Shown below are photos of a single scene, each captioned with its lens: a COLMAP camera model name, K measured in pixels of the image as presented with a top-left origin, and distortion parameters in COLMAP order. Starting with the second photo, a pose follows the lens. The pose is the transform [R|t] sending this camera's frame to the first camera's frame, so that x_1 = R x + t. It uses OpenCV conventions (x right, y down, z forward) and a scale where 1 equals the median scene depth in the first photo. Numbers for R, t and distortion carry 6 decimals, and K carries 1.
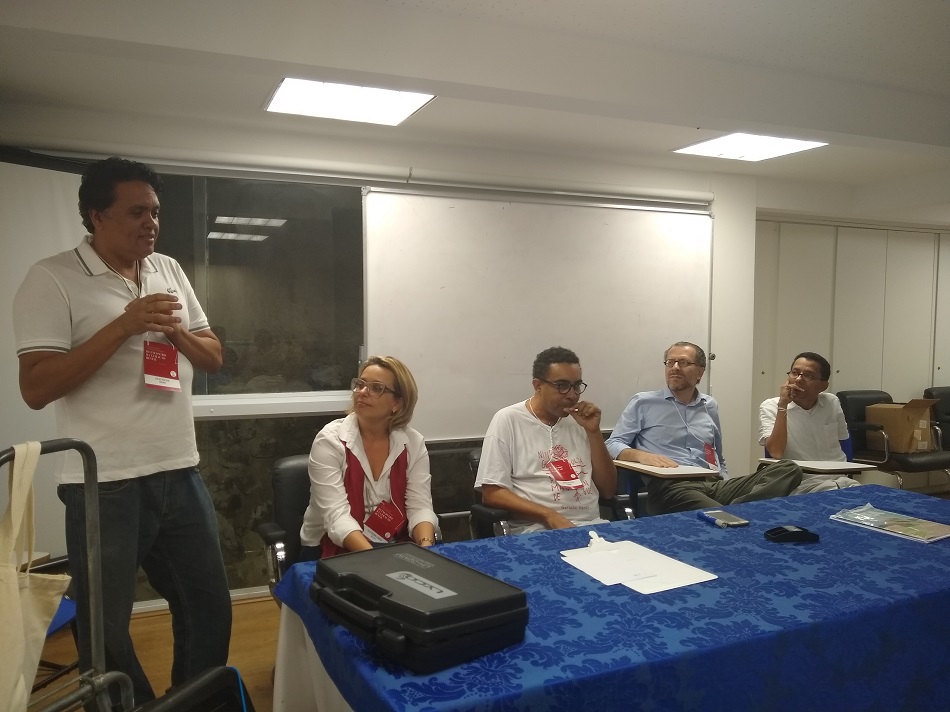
lens RADIAL K [[740.4, 0, 475.1], [0, 740.4, 354.6], [0, 0, 1]] dist [-0.086317, 0.039474]
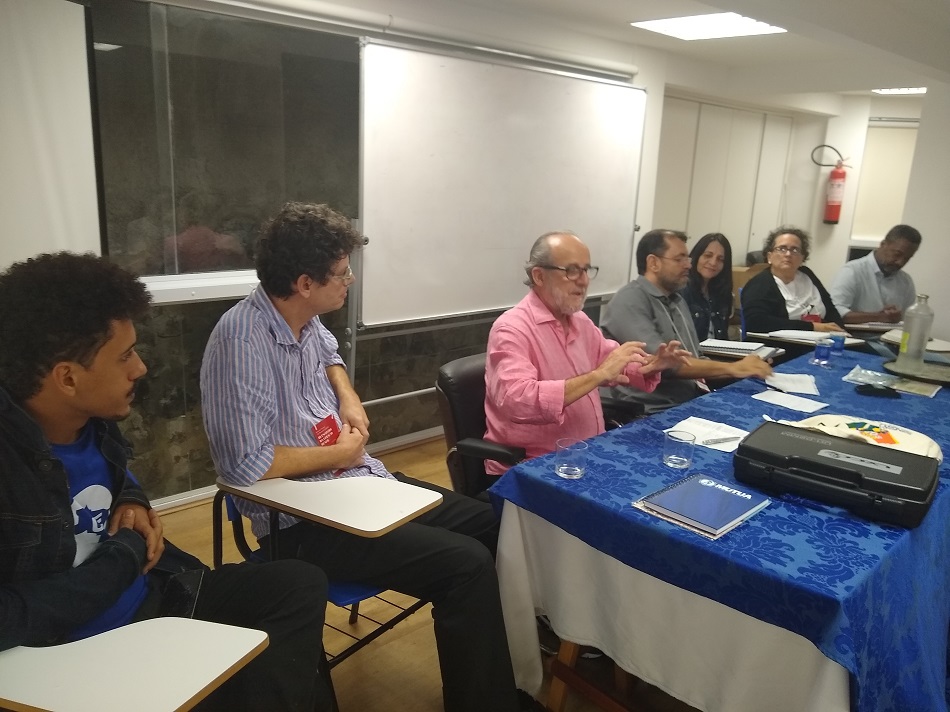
lens RADIAL K [[740.4, 0, 471.6], [0, 740.4, 355.1], [0, 0, 1]] dist [-0.086317, 0.039474]
pose [[0.944132, -0.051455, 0.325527, -0.250494], [-0.011932, 0.981752, 0.189790, -0.012784], [-0.329352, -0.183071, 0.926289, 0.050131]]
